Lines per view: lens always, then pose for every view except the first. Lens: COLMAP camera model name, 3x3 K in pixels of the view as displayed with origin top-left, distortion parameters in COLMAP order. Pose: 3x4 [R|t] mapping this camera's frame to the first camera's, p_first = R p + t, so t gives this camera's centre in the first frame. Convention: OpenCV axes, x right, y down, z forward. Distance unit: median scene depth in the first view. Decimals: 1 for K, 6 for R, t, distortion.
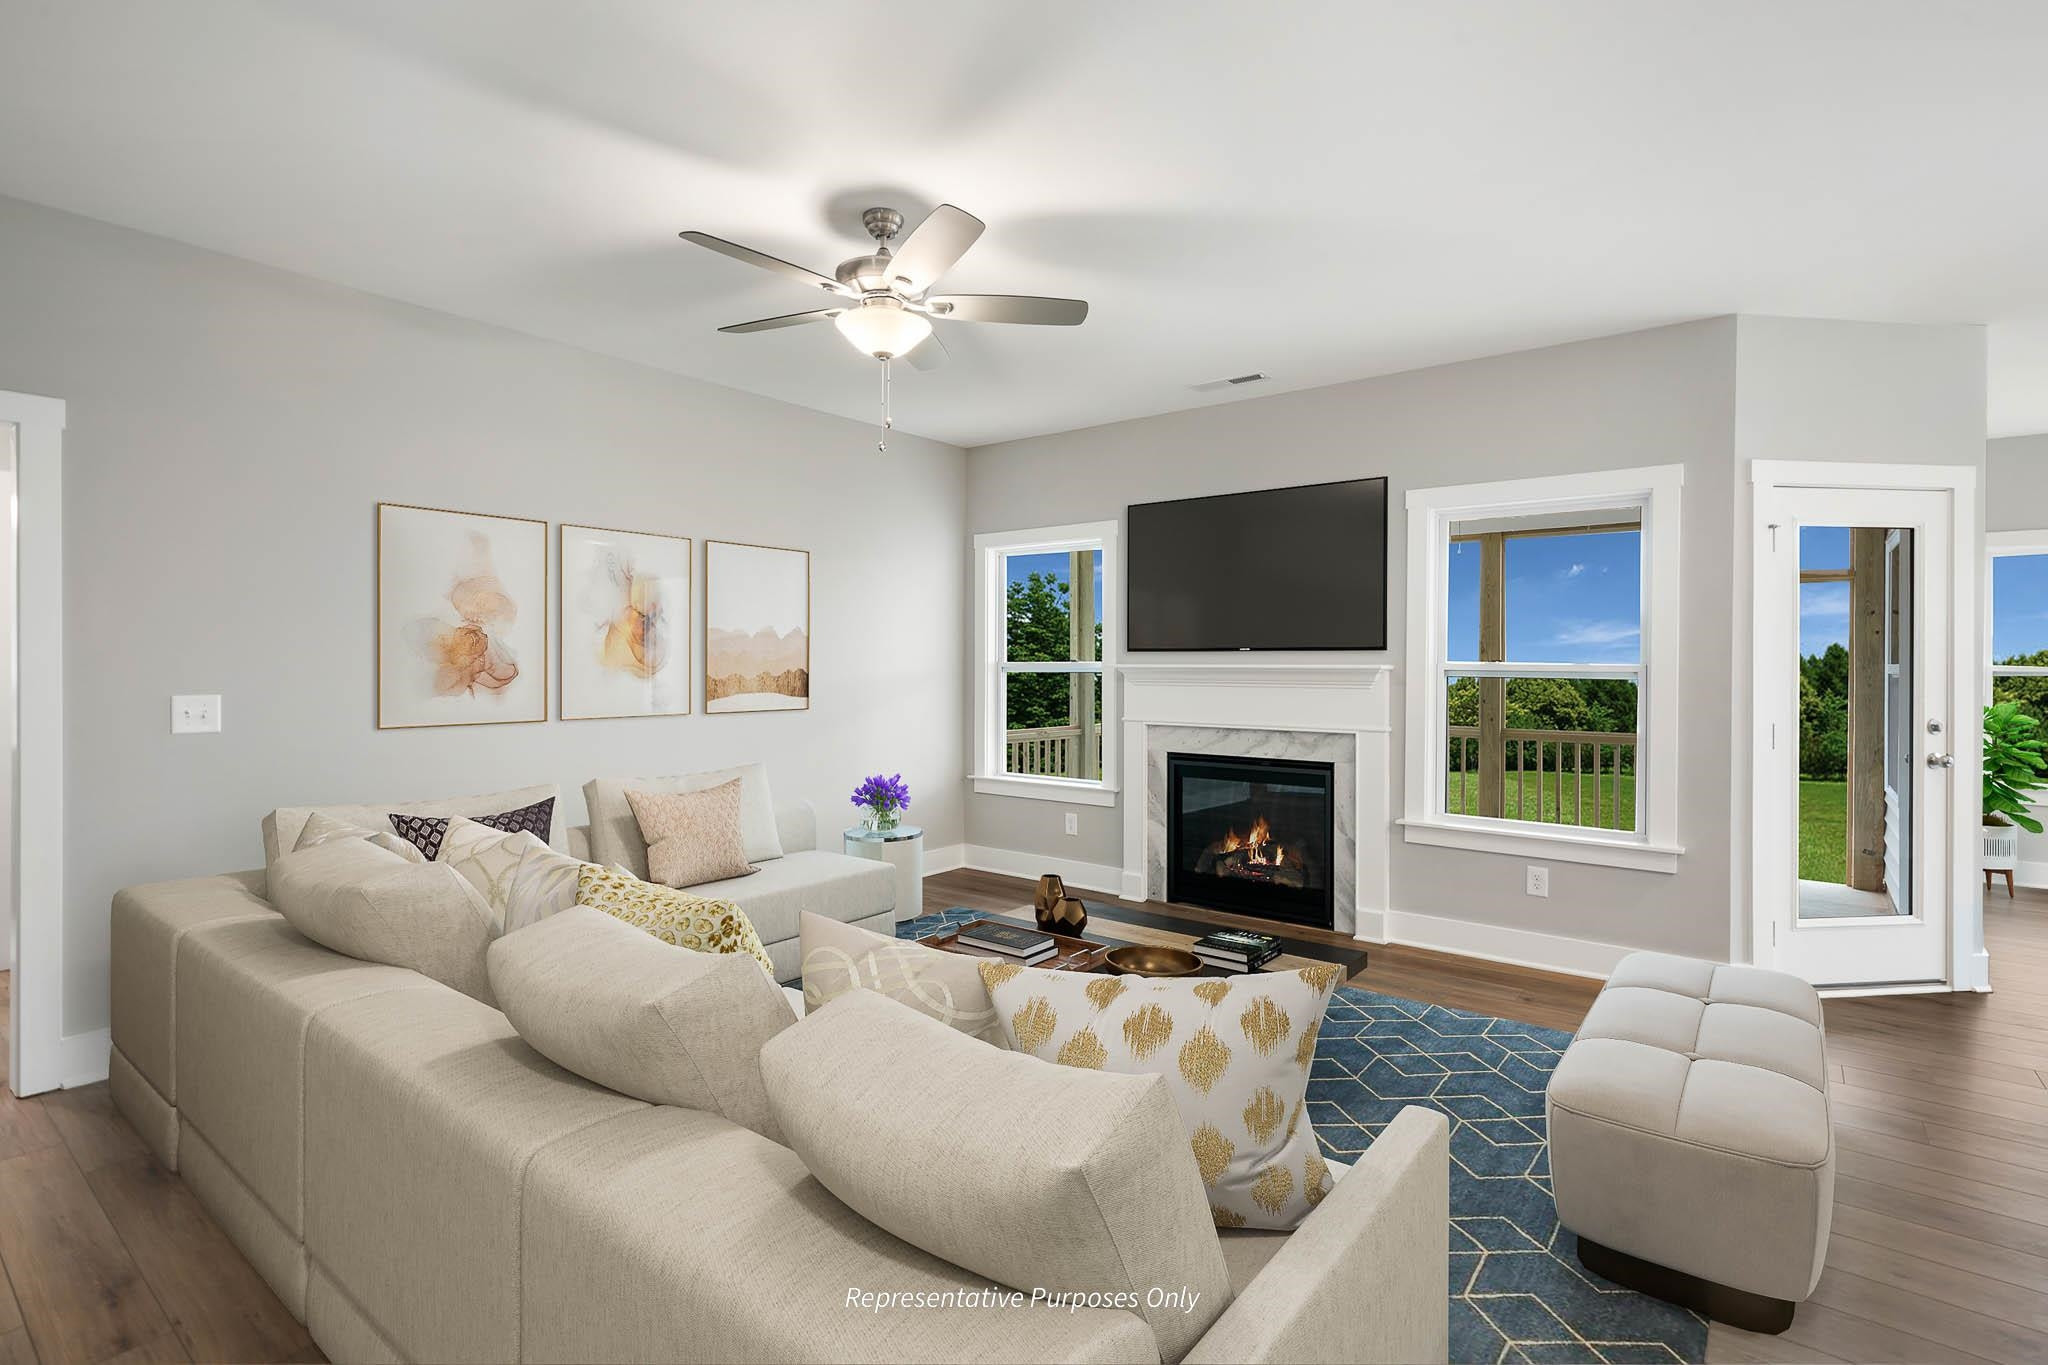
lens RADIAL K [[973.2, 0, 1033.4], [0, 973.2, 669.8], [0, 0, 1]] dist [-0.050076, 0.000104]
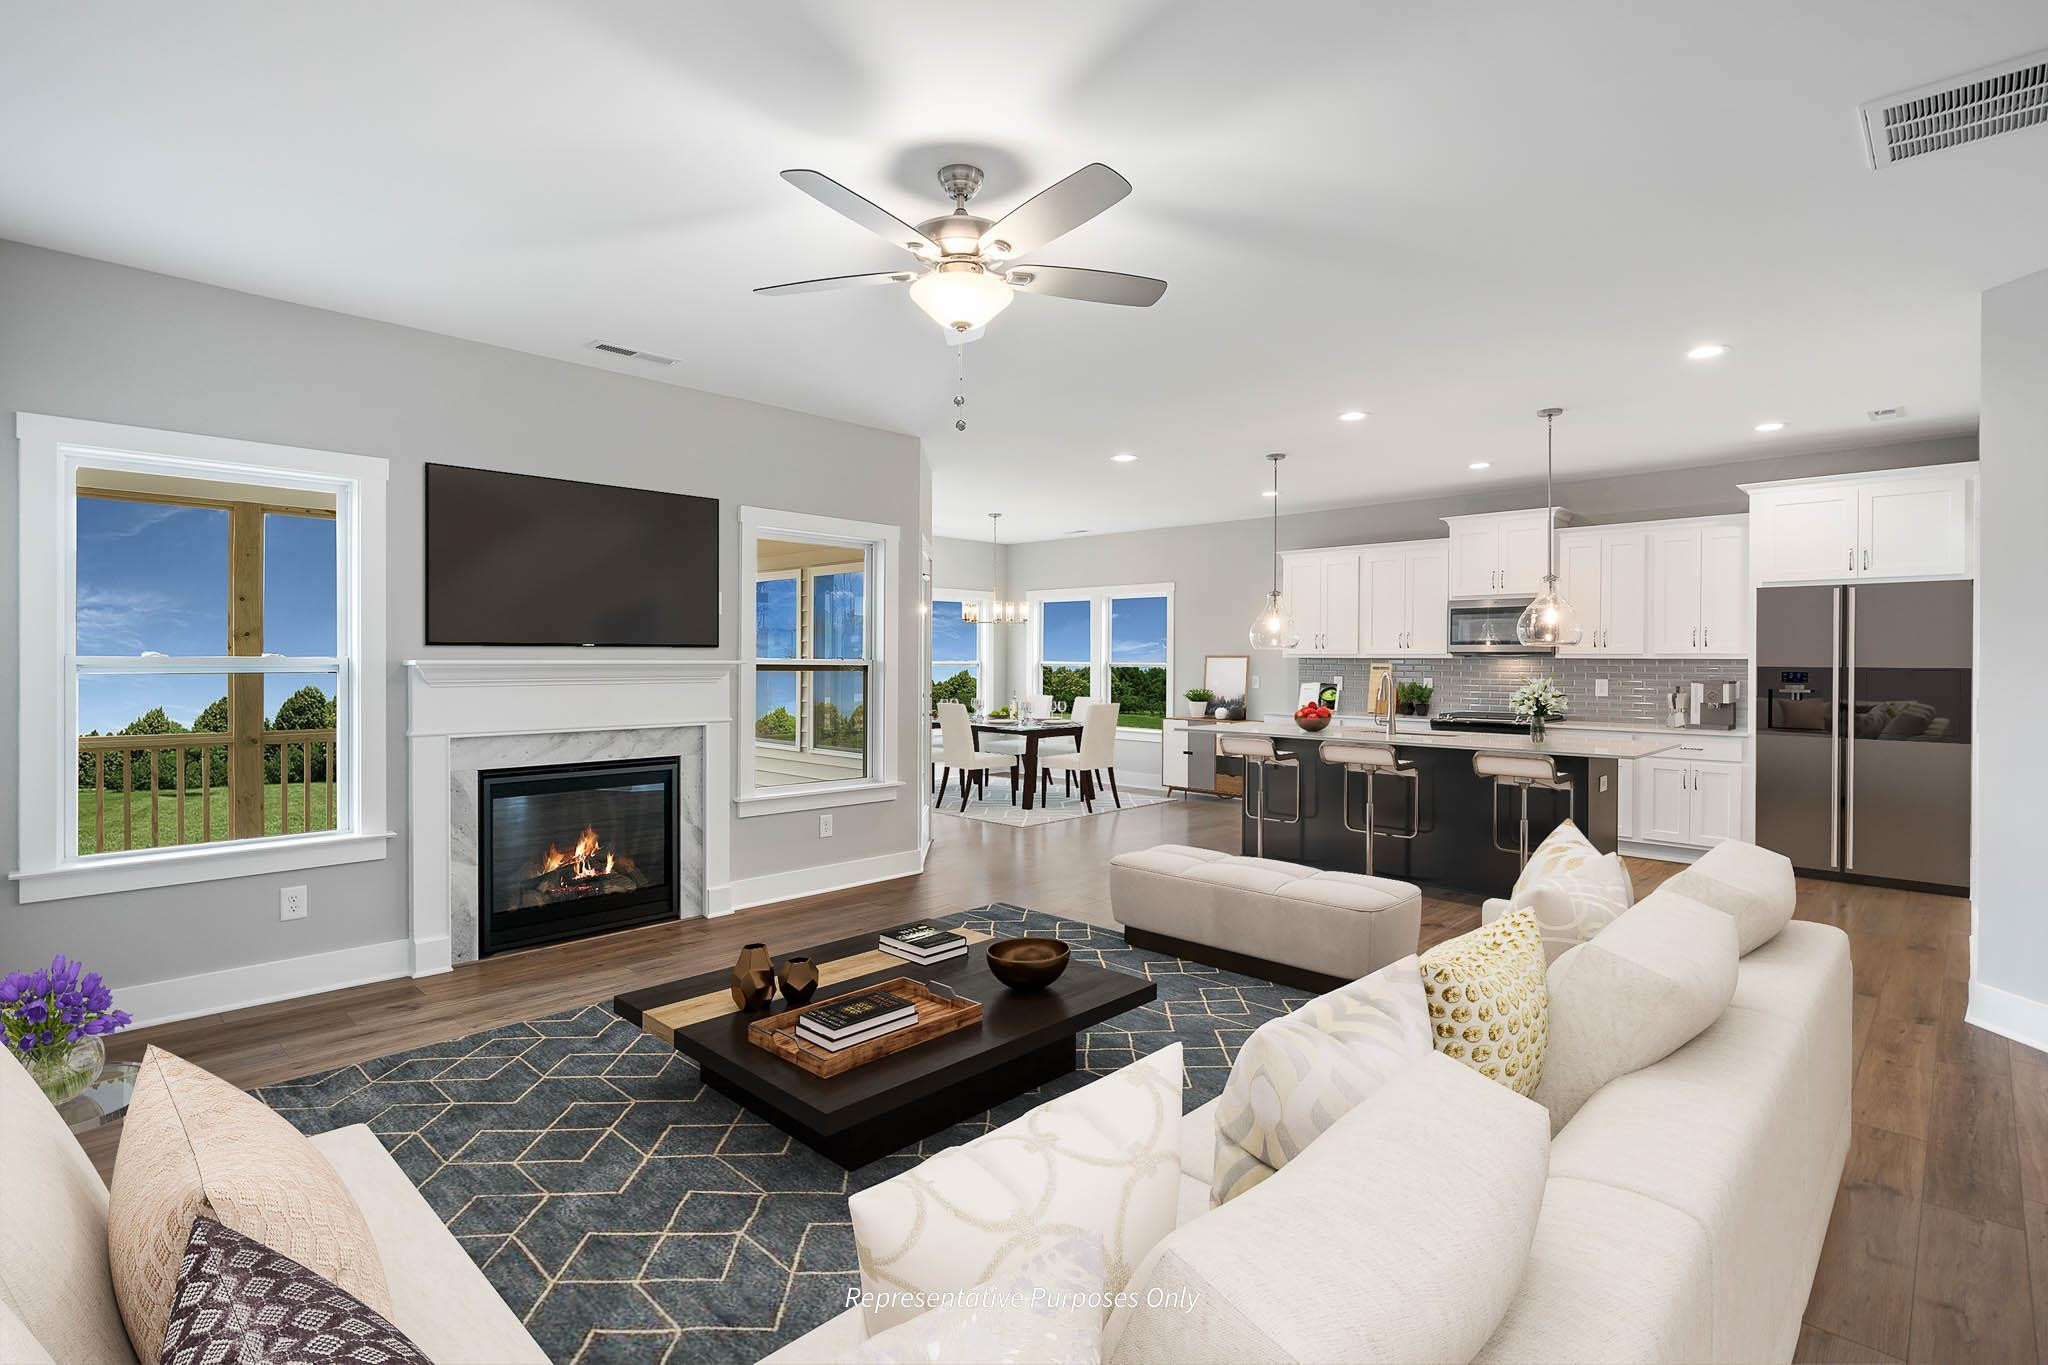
lens RADIAL K [[922.4, 0, 1017.4], [0, 922.4, 656.3], [0, 0, 1]] dist [-0.003348, 0.000485]
pose [[0.138550, 0.001076, 0.990355, -0.613965], [0.004478, 0.999989, -0.001713, -0.006832], [-0.990345, 0.004672, 0.138544, 0.507117]]
